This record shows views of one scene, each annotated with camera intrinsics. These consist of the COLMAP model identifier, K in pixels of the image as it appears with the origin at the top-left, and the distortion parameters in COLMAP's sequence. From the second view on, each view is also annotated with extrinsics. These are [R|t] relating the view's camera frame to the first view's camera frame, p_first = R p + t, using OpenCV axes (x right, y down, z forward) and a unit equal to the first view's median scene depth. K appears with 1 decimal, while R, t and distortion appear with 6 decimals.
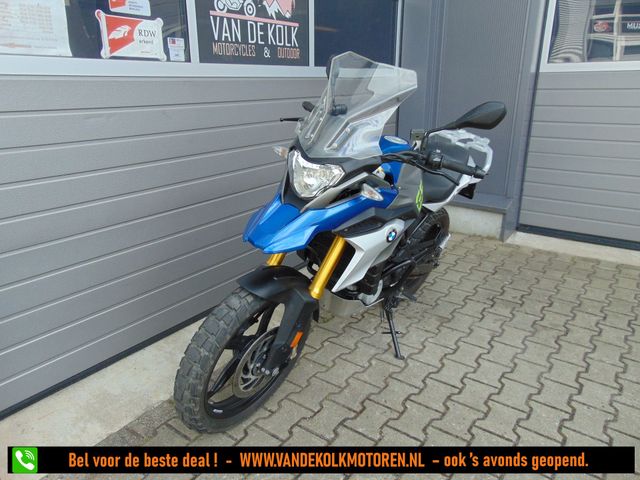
lens RADIAL K [[479.7, 0, 320.0], [0, 479.7, 240.0], [0, 0, 1]] dist [-0.024217, 0.058131]
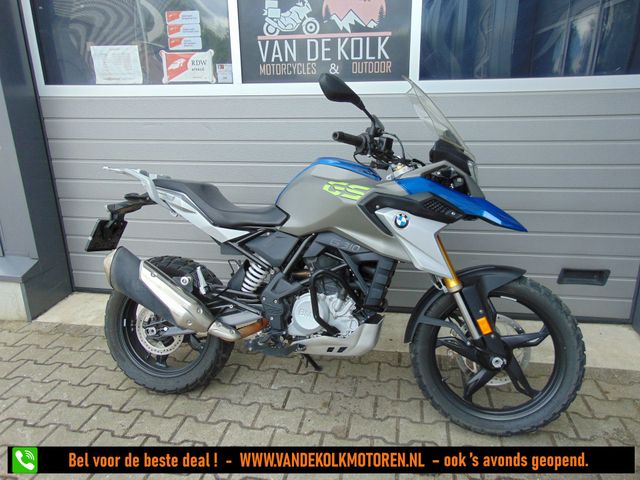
lens RADIAL K [[479.7, 0, 320.0], [0, 479.7, 240.0], [0, 0, 1]] dist [-0.024217, 0.058131]
pose [[0.429619, 0.269078, -0.861989, 0.822357], [-0.276459, 0.947929, 0.158117, -0.222535], [0.859650, 0.170374, 0.481637, 0.603697]]
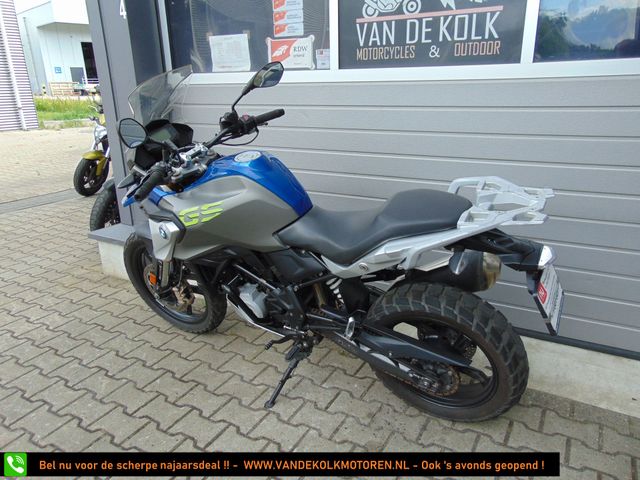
lens RADIAL K [[479.7, 0, 320.0], [0, 479.7, 240.0], [0, 0, 1]] dist [-0.024217, 0.058131]
pose [[0.100802, 0.315624, -0.943515, 0.819231], [-0.298613, 0.914220, 0.273921, -0.269035], [0.949036, 0.254134, 0.186405, 0.765919]]
